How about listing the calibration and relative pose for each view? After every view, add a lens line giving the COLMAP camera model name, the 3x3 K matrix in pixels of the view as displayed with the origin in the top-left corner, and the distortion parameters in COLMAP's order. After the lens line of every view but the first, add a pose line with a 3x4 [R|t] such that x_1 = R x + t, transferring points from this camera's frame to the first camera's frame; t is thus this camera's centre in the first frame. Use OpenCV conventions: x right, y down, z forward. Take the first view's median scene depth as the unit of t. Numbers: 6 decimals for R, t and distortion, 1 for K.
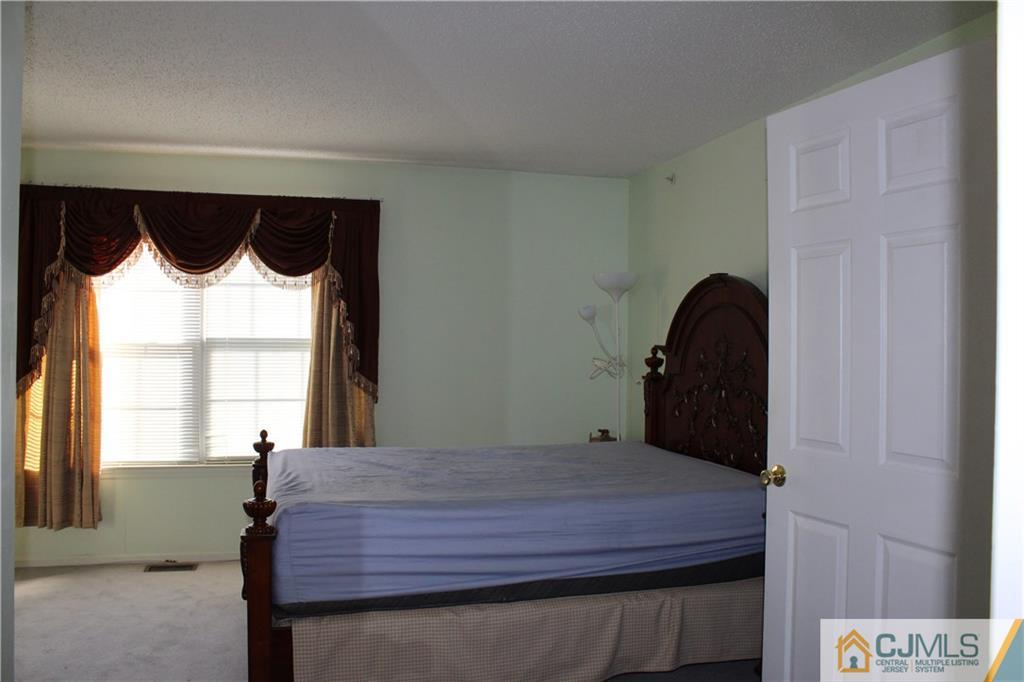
lens RADIAL K [[867.9, 0, 512.0], [0, 867.9, 341.0], [0, 0, 1]] dist [-0.064984, 0.002290]
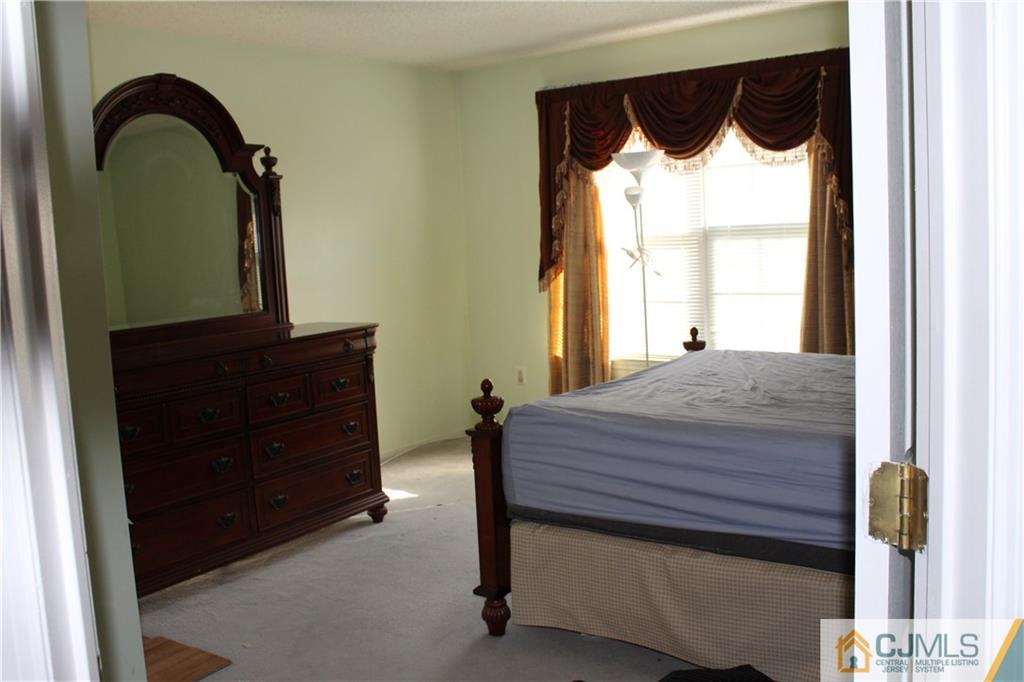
lens RADIAL K [[940.3, 0, 512.0], [0, 940.3, 341.0], [0, 0, 1]] dist [-0.076838, 0.003665]
pose [[0.627142, 0.051329, -0.777212, 0.324888], [0.045978, 0.993647, 0.102723, 0.005982], [0.777547, -0.100156, 0.620797, 0.204125]]
